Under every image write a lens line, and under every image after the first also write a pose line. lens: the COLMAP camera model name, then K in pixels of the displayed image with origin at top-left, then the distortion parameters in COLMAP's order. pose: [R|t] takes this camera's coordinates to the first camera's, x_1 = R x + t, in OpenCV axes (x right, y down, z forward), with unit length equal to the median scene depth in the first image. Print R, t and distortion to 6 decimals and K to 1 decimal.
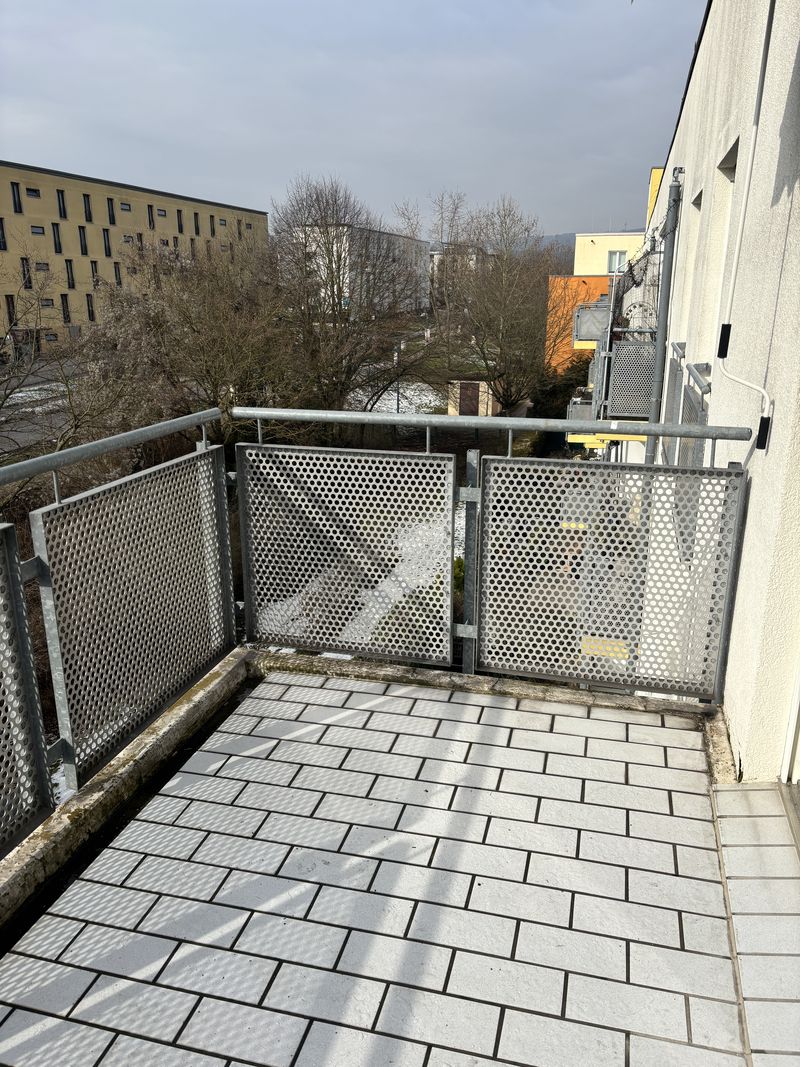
lens RADIAL K [[806.3, 0, 402.6], [0, 806.3, 535.3], [0, 0, 1]] dist [-0.003490, -0.000460]
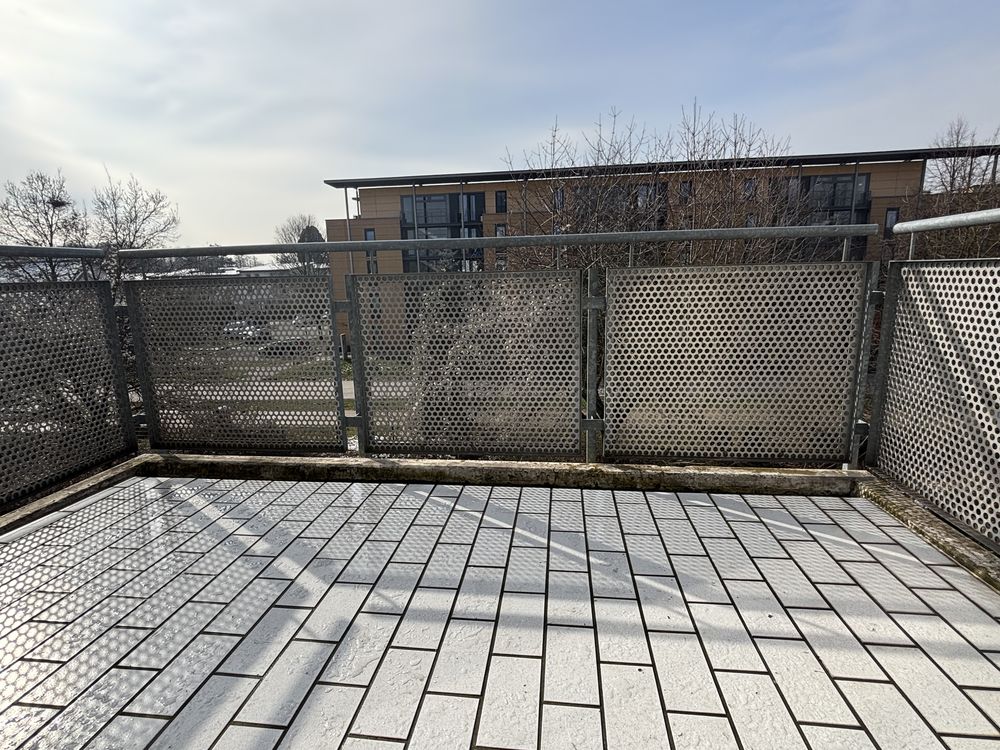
lens RADIAL K [[517.6, 0, 496.0], [0, 517.6, 375.0], [0, 0, 1]] dist [-0.019771, -0.000767]
pose [[0.126056, 0.192463, -0.973174, 0.394400], [-0.271918, 0.950131, 0.152684, 0.059724], [0.954029, 0.245376, 0.172104, 0.474288]]
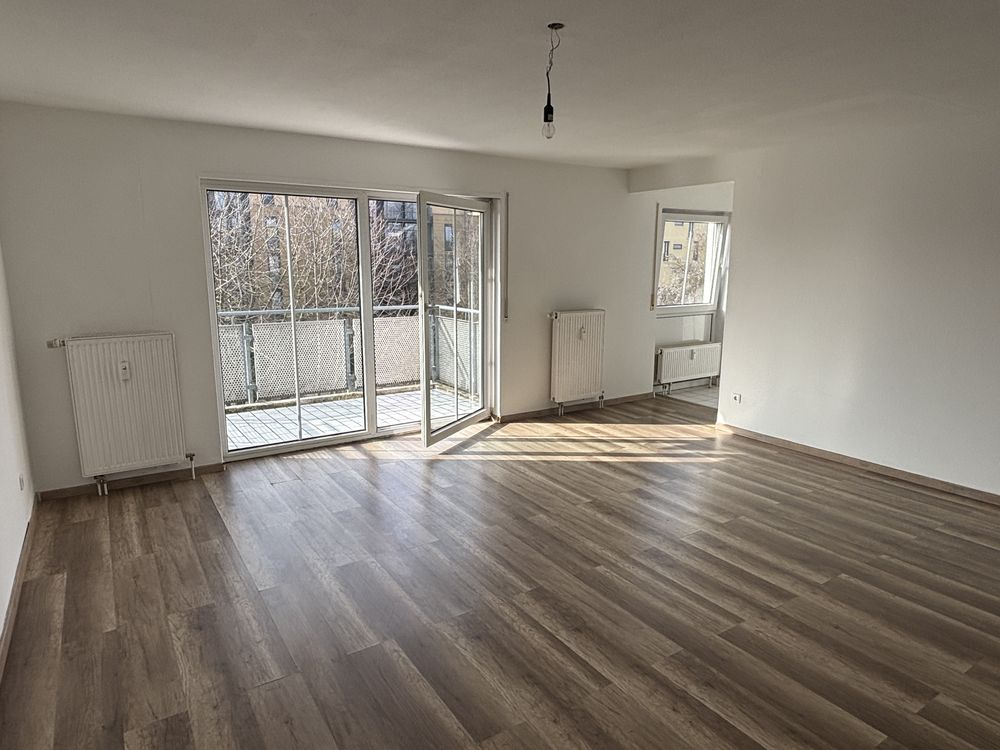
lens RADIAL K [[618.4, 0, 498.9], [0, 618.4, 368.2], [0, 0, 1]] dist [0.007725, -0.007597]
pose [[0.747426, 0.115137, -0.654292, 1.736157], [-0.203469, 0.977212, -0.060470, 0.205190], [0.632419, 0.178325, 0.753821, -0.733922]]
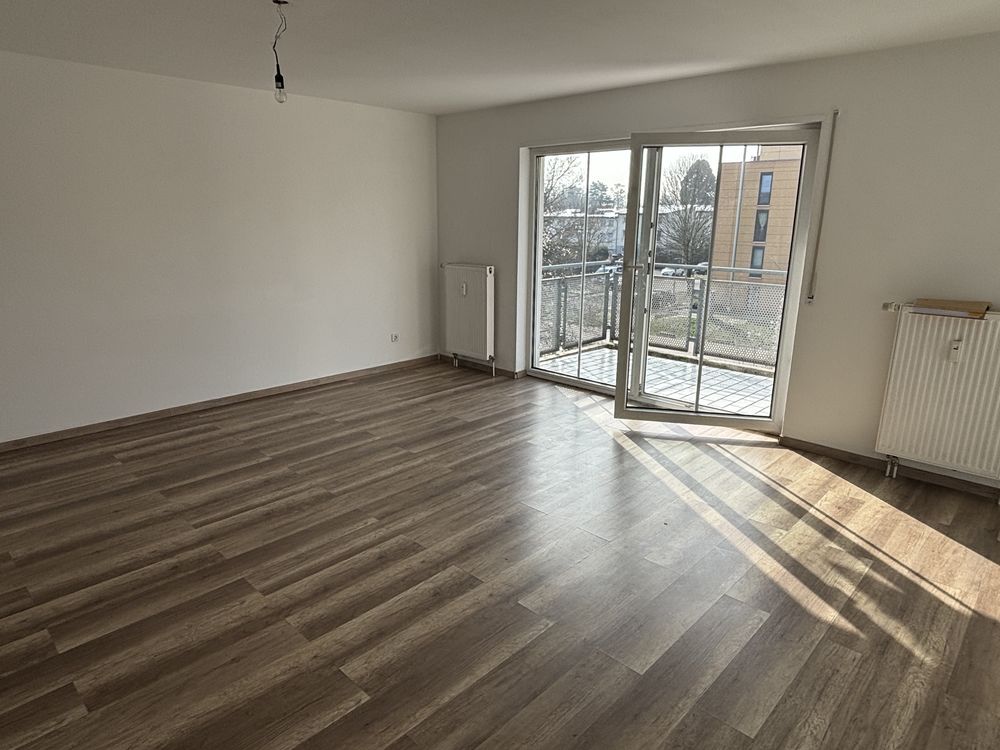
lens RADIAL K [[618.4, 0, 496.9], [0, 618.4, 371.7], [0, 0, 1]] dist [0.007725, -0.007597]
pose [[-0.486150, 0.210177, -0.848224, 1.963363], [-0.275195, 0.884439, 0.376875, -0.254932], [0.829413, 0.416645, -0.372130, 0.724094]]
